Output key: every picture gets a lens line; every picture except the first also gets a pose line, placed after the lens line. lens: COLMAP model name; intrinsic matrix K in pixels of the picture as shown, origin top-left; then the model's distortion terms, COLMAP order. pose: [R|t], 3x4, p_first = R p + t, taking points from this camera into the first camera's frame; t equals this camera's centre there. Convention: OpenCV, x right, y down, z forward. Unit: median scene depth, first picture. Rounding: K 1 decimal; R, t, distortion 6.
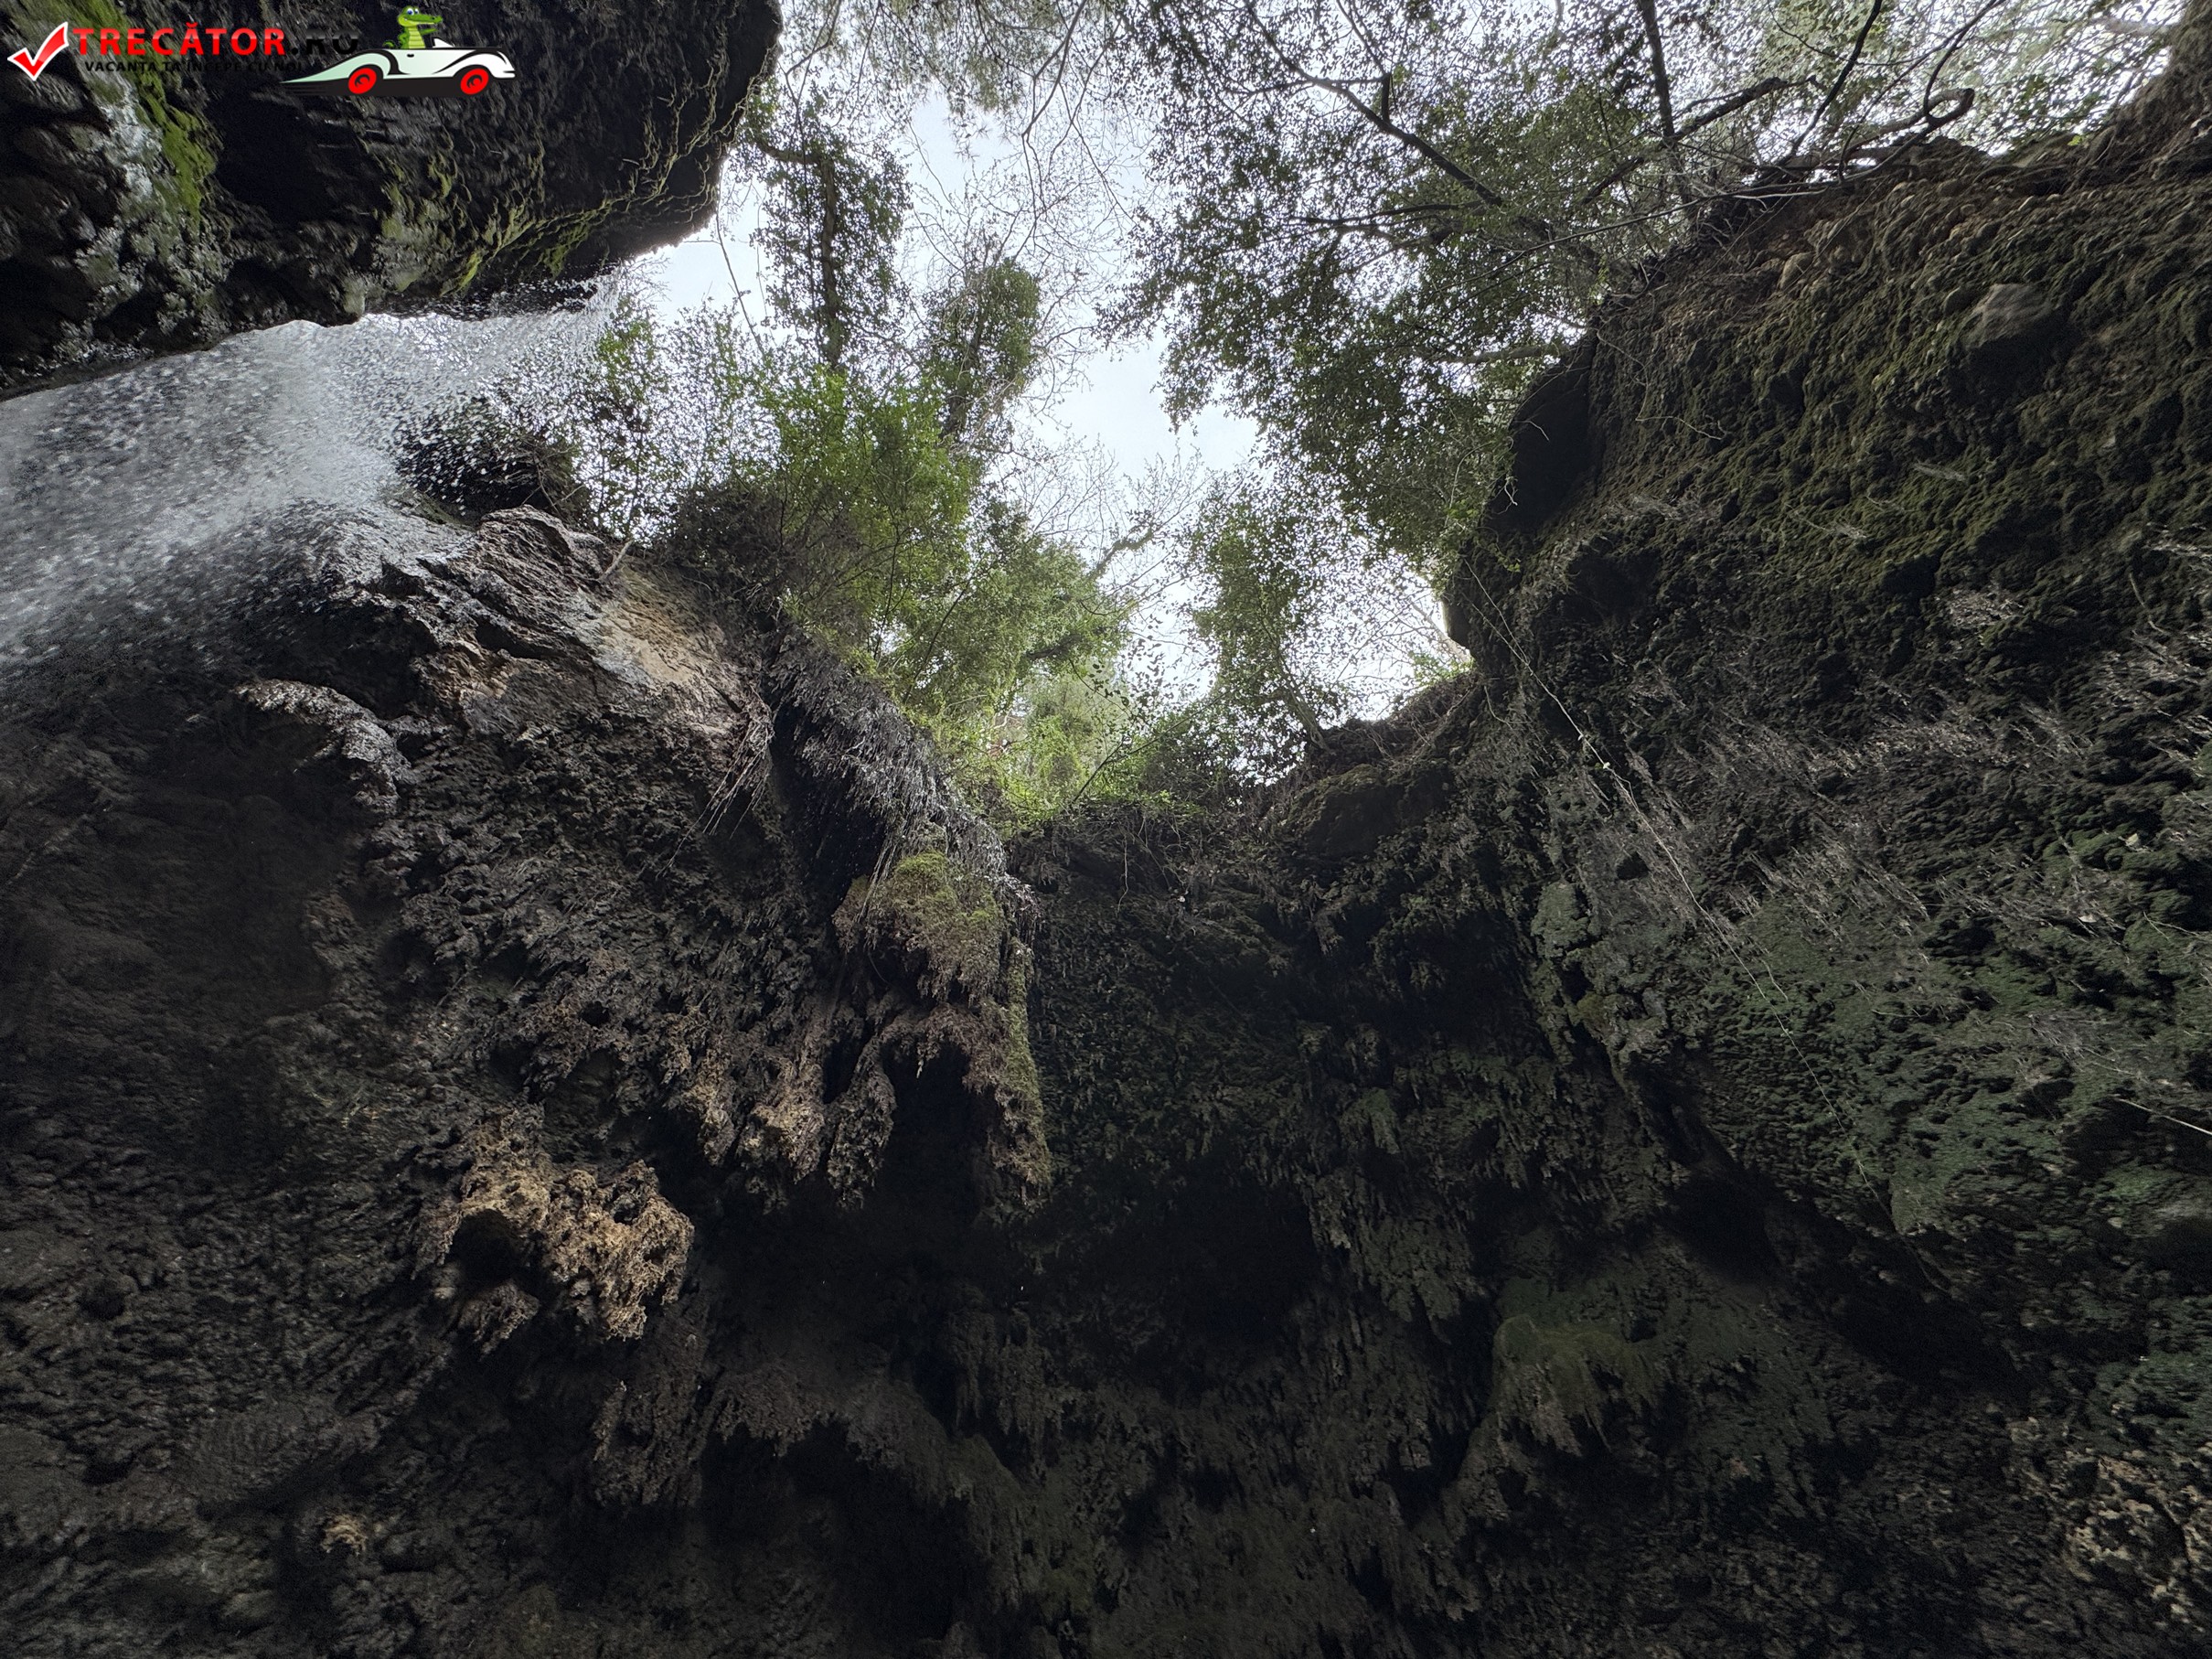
lens RADIAL K [[880.5, 0, 1105.8], [0, 880.5, 825.8], [0, 0, 1]] dist [-0.001541, 0.000197]
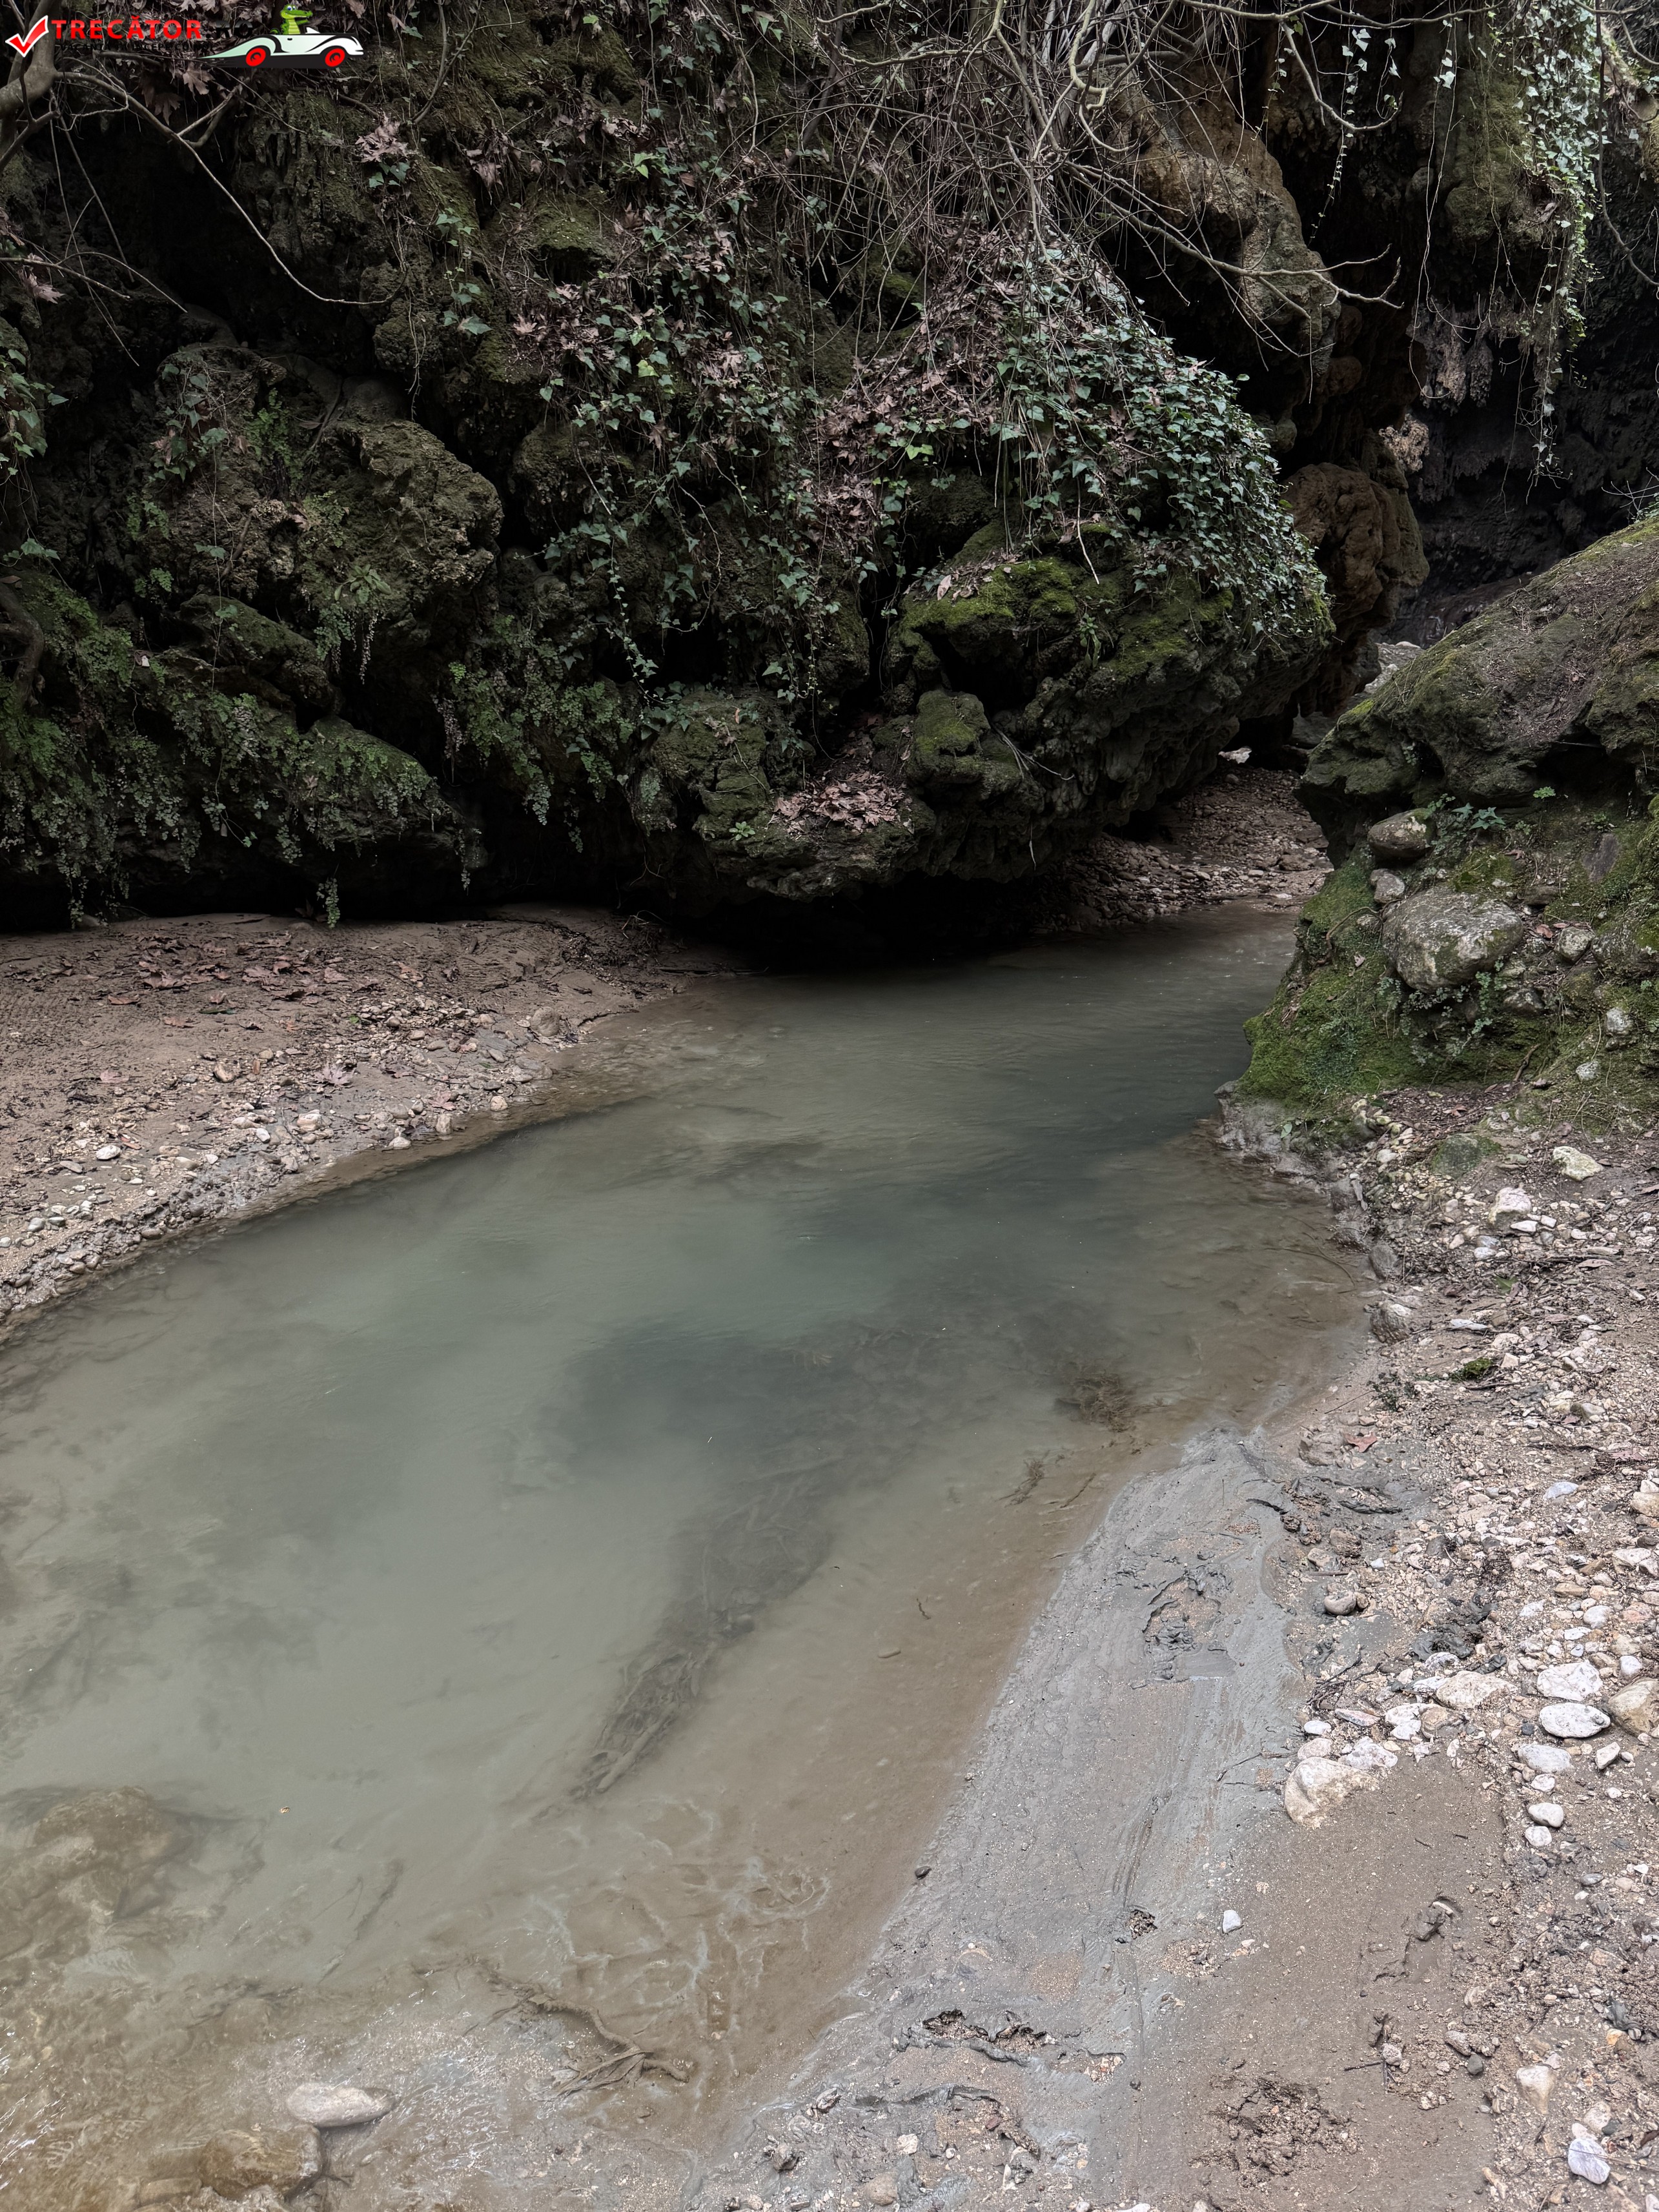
lens RADIAL K [[1570.3, 0, 829.5], [0, 1570.3, 1106.0], [0, 0, 1]] dist [0.009362, -0.010669]
pose [[0.704561, 0.196058, -0.682023, 2.021288], [0.588511, 0.375620, 0.715936, -3.405964], [0.396546, -0.905799, 0.149265, -2.478757]]
